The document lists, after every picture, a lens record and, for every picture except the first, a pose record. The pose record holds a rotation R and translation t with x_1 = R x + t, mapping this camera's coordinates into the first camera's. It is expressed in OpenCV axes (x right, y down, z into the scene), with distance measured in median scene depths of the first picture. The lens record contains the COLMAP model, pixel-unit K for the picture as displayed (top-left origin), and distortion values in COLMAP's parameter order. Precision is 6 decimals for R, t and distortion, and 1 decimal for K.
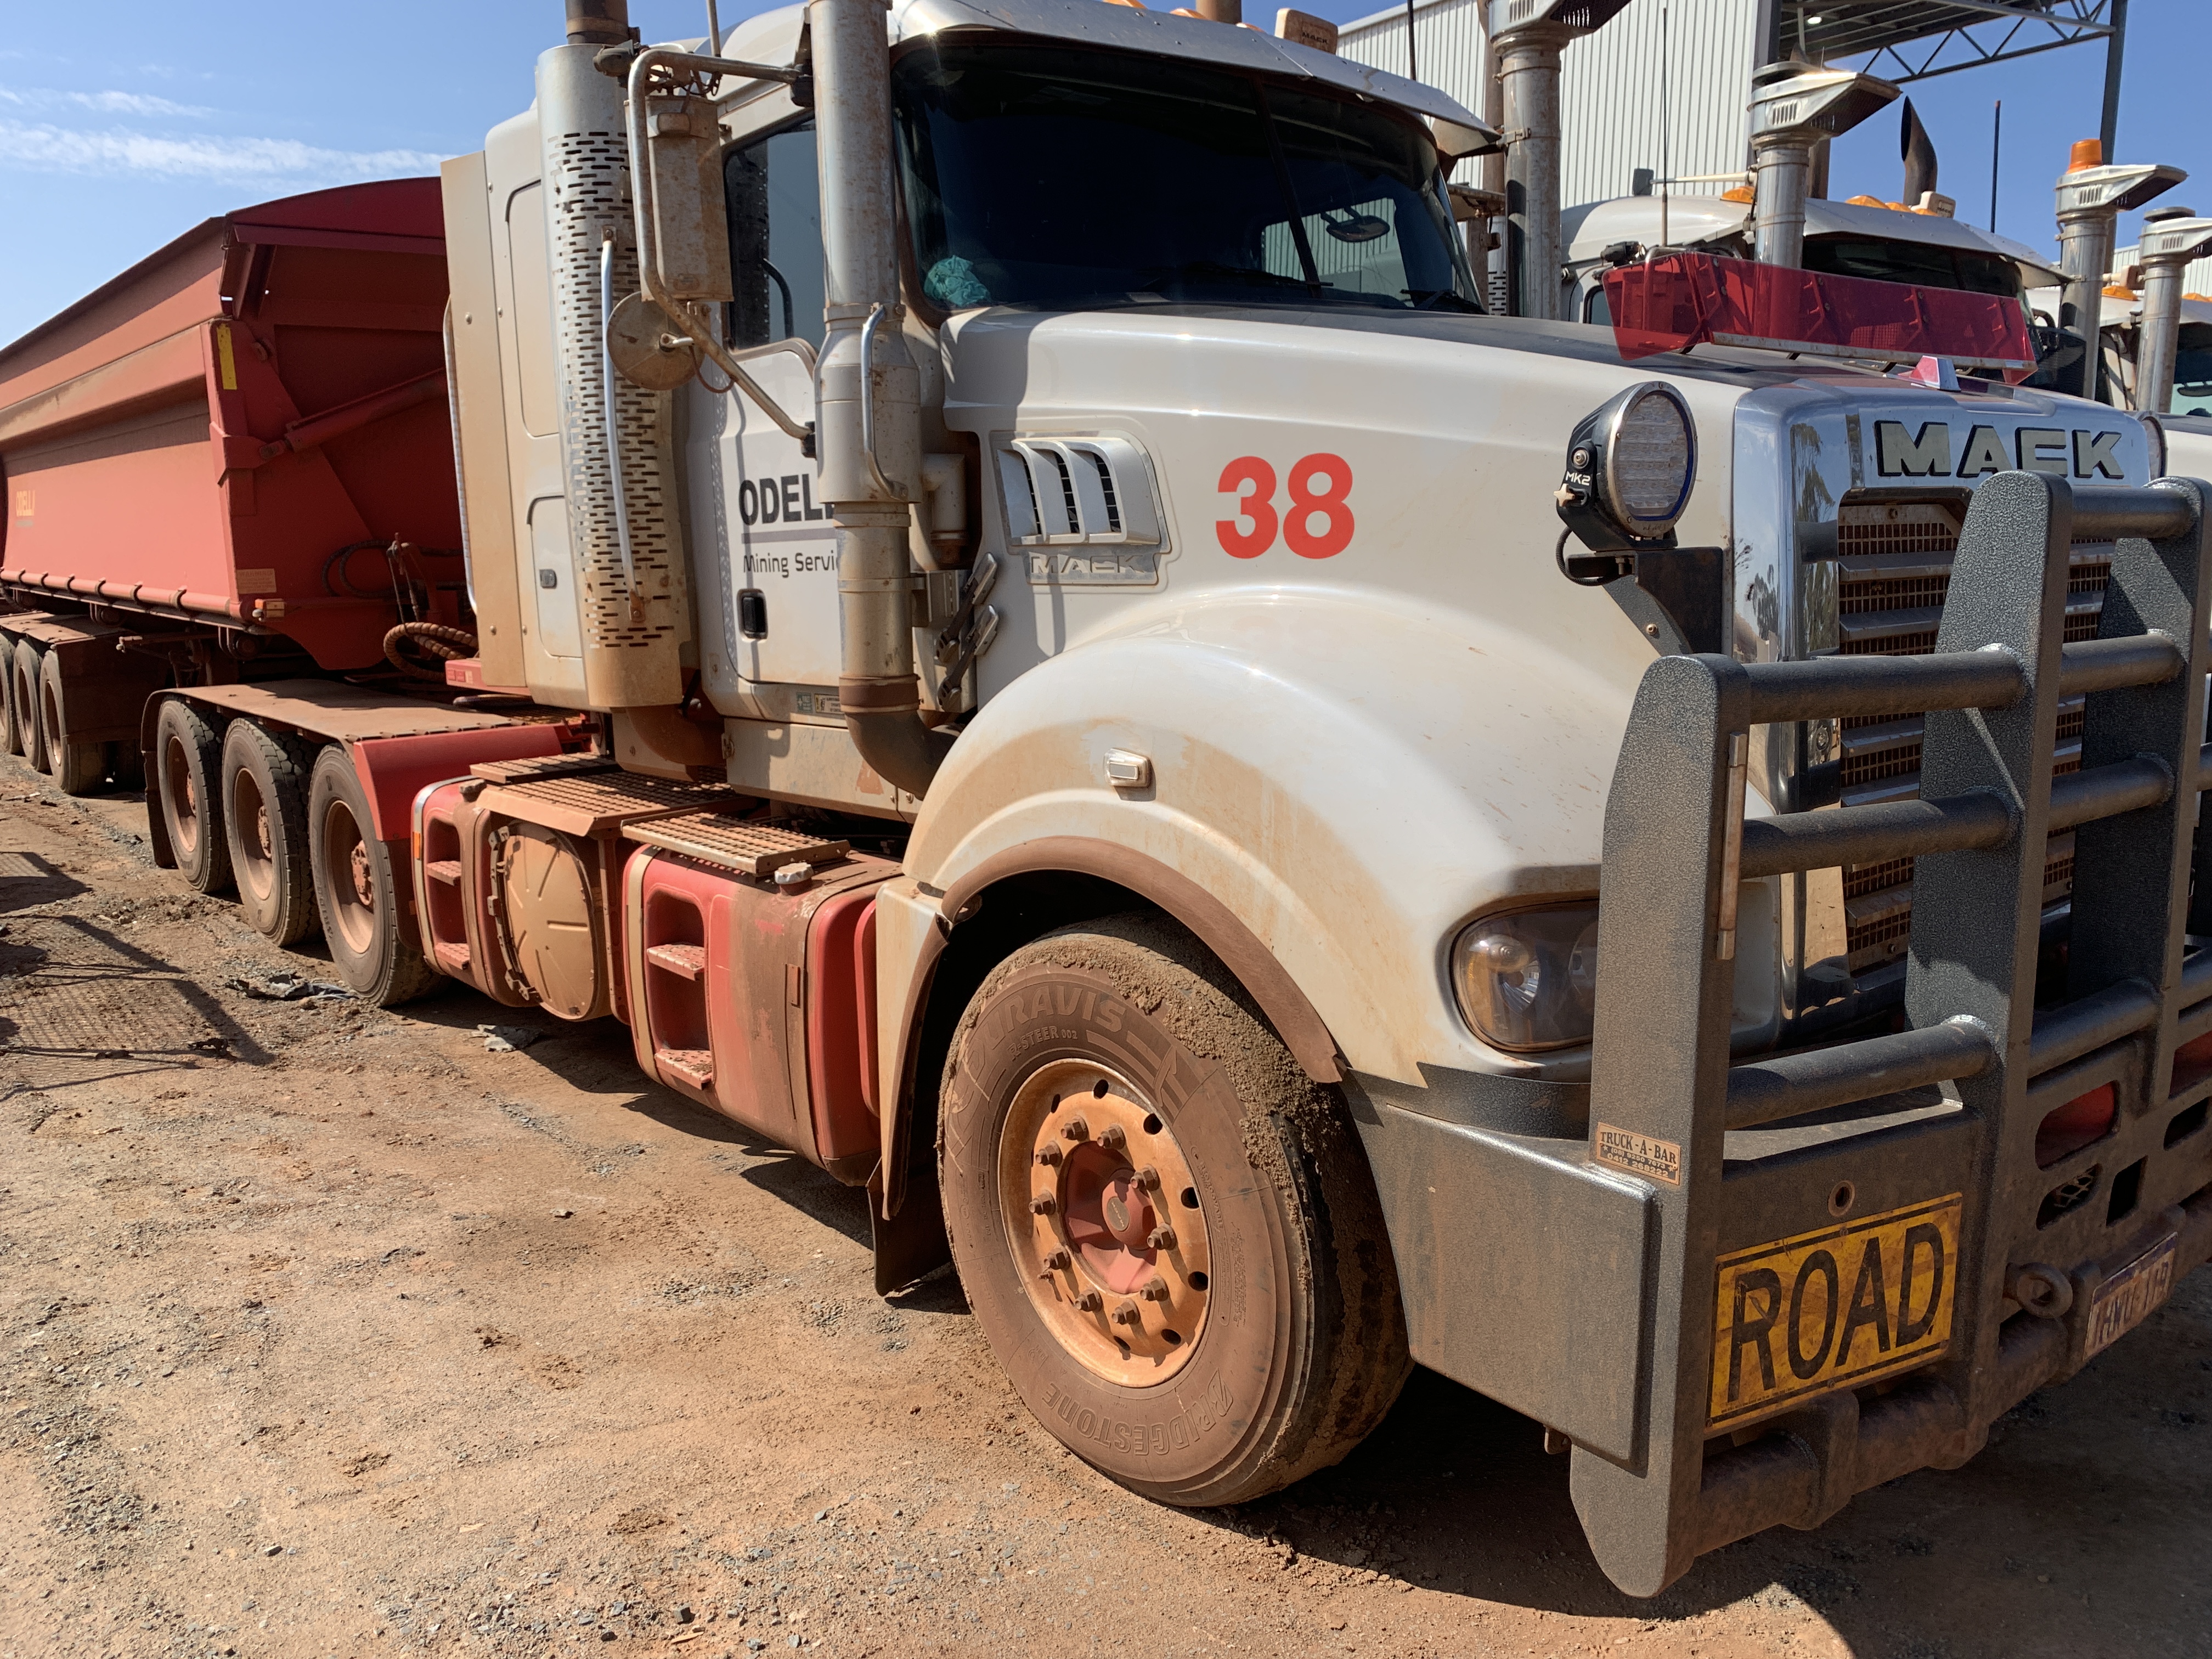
lens RADIAL K [[1706.1, 0, 1134.0], [0, 1706.1, 828.6], [0, 0, 1]] dist [0.021287, -0.009645]
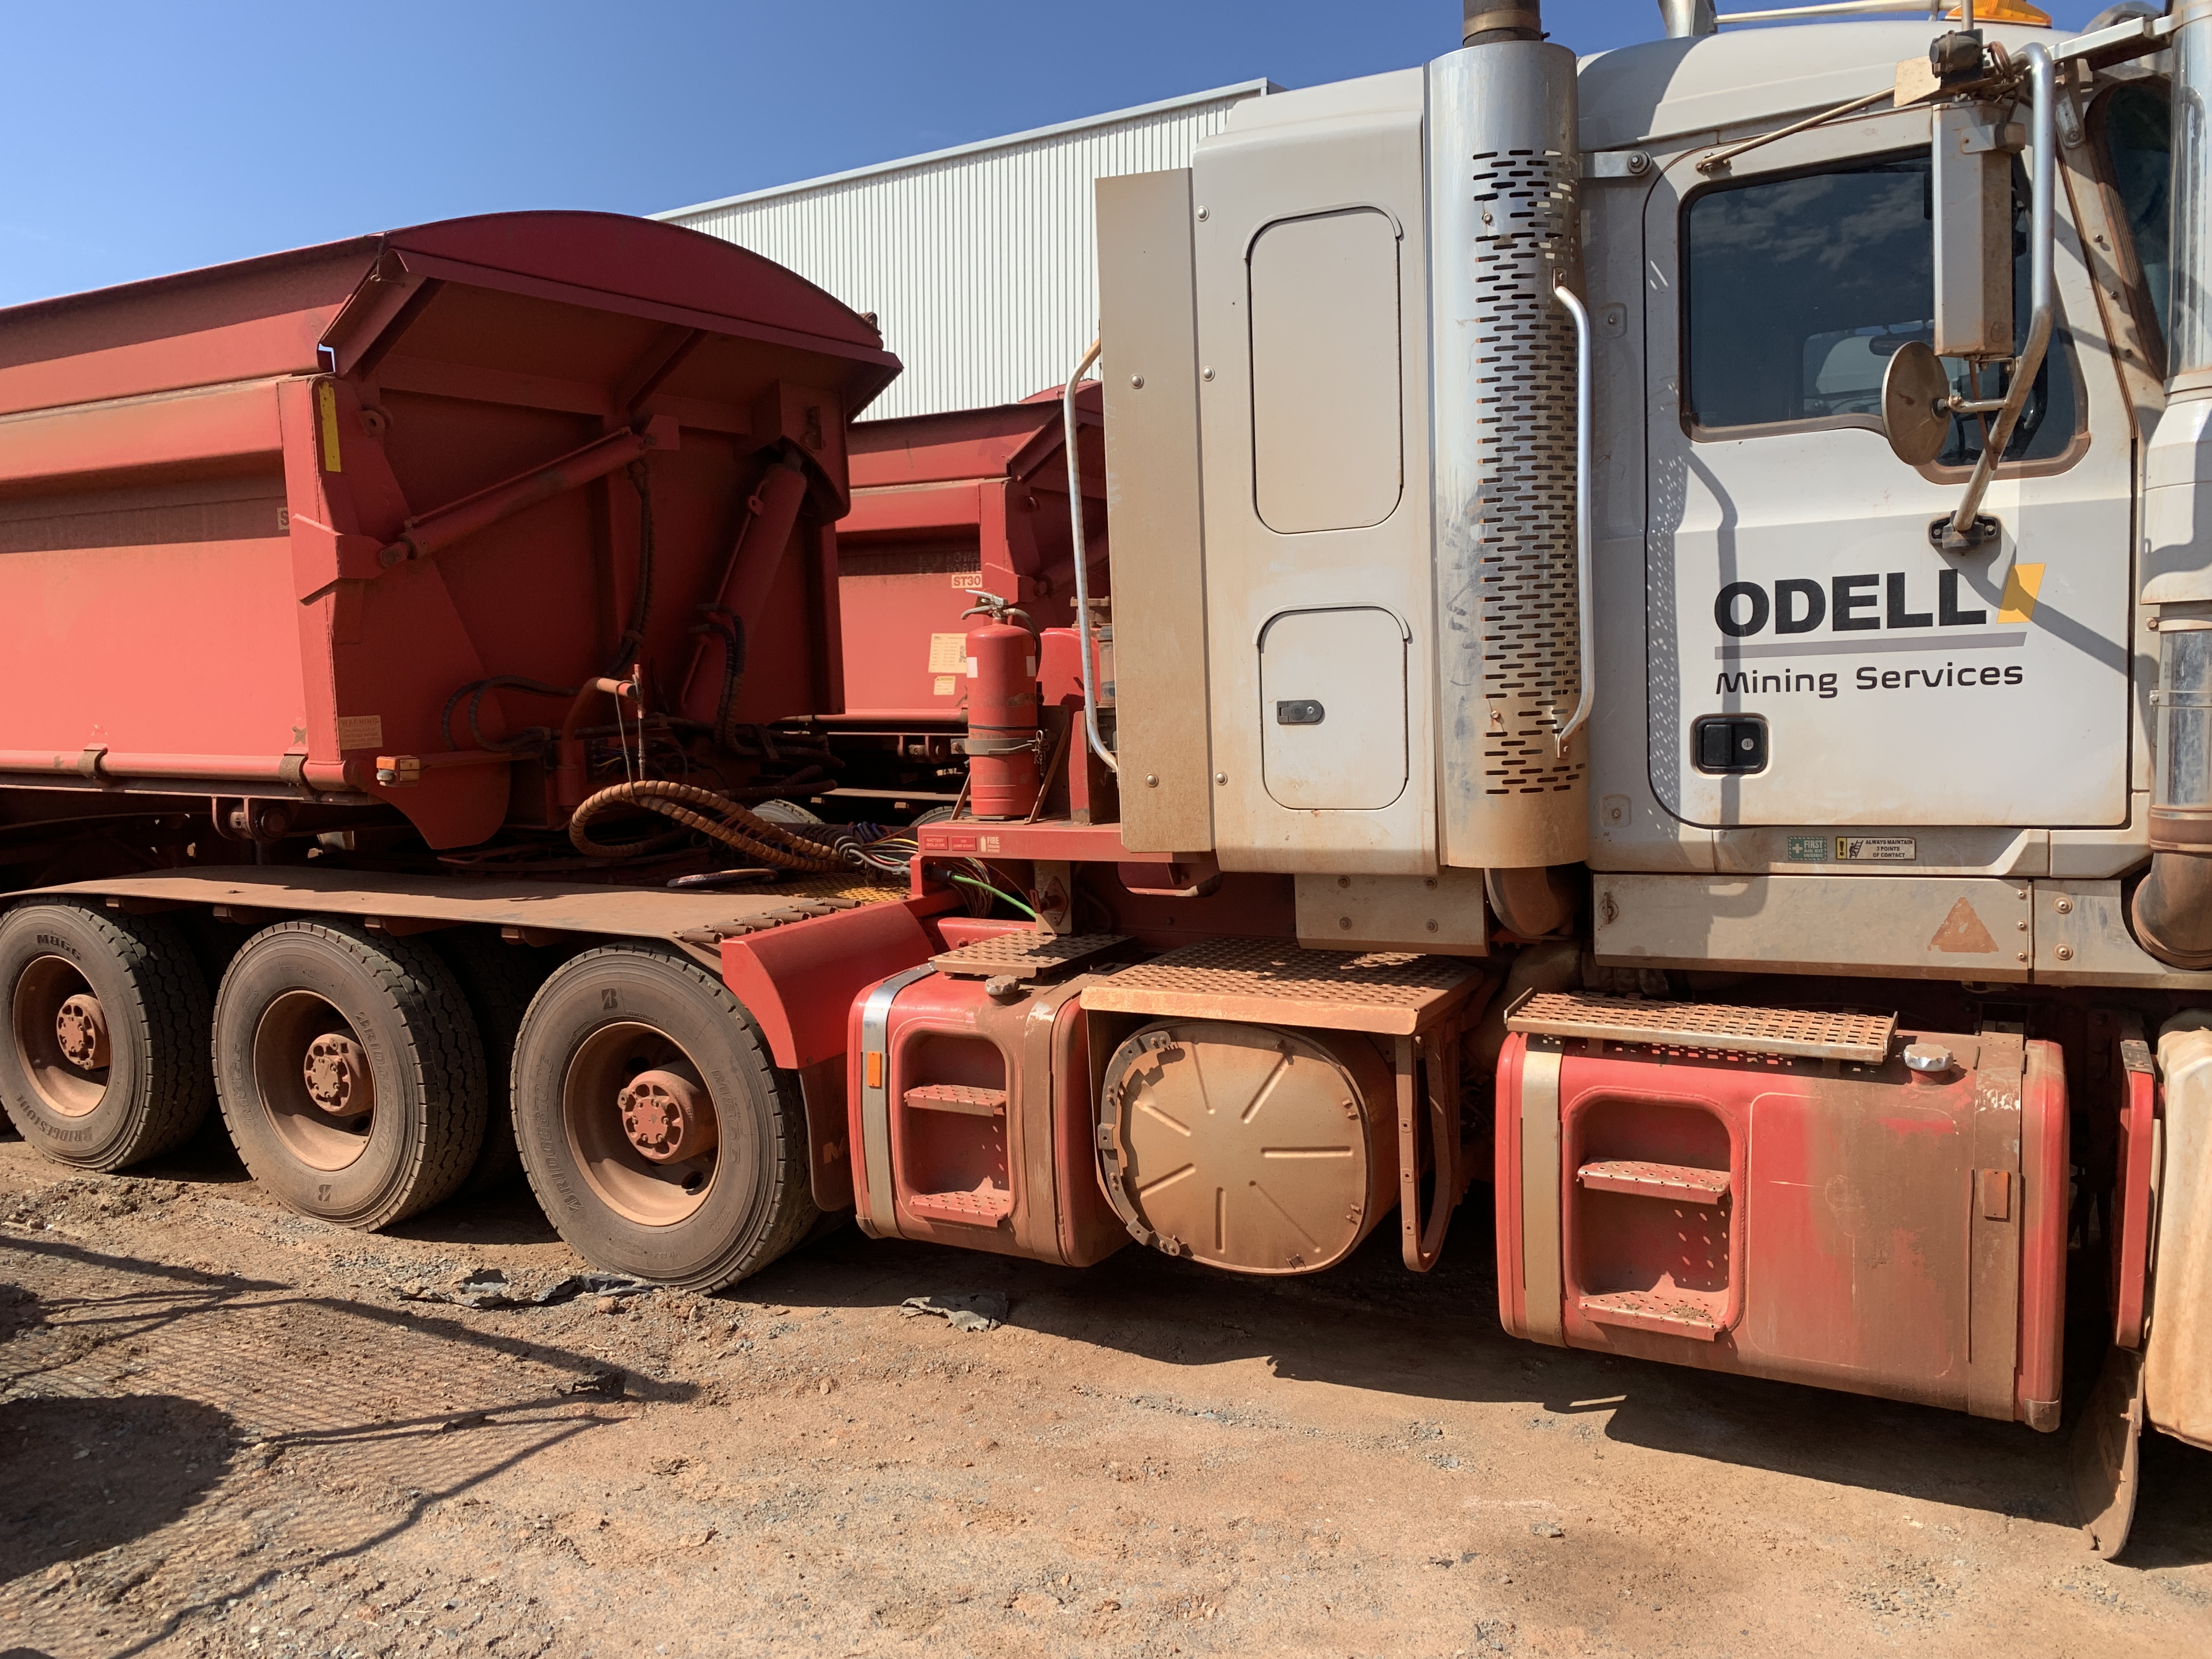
lens RADIAL K [[1706.1, 0, 1176.9], [0, 1706.1, 853.9], [0, 0, 1]] dist [0.021287, -0.009645]
pose [[0.929452, -0.050730, 0.365438, -0.797169], [0.073821, 0.996043, -0.049485, -0.053864], [-0.361481, 0.072971, 0.929520, 0.348712]]
